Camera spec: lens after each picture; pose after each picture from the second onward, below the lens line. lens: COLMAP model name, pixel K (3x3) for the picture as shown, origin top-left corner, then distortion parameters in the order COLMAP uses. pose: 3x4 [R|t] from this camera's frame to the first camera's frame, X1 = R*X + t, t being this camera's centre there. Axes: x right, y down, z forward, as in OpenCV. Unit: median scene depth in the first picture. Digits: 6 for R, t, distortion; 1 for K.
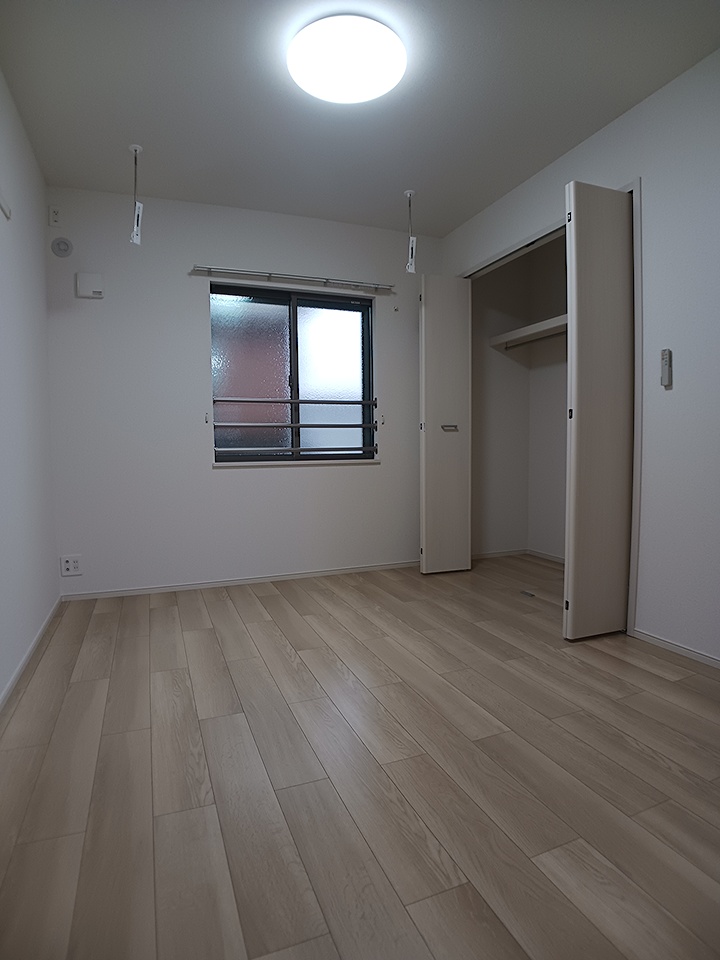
lens RADIAL K [[532.4, 0, 360.0], [0, 532.4, 480.0], [0, 0, 1]] dist [-0.001360, 0.000008]
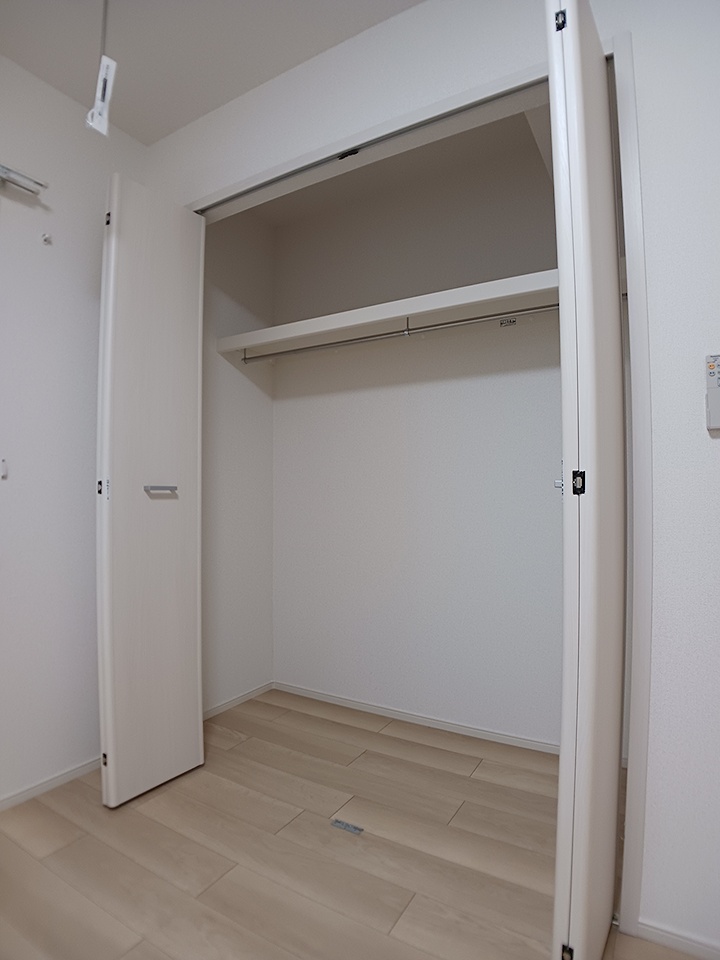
lens RADIAL K [[528.4, 0, 358.5], [0, 528.4, 484.8], [0, 0, 1]] dist [-0.087826, 0.021784]
pose [[0.795833, 0.019825, 0.605191, 0.021587], [0.032148, 0.996671, -0.074925, -0.061884], [-0.604662, 0.079084, 0.792546, 0.506633]]
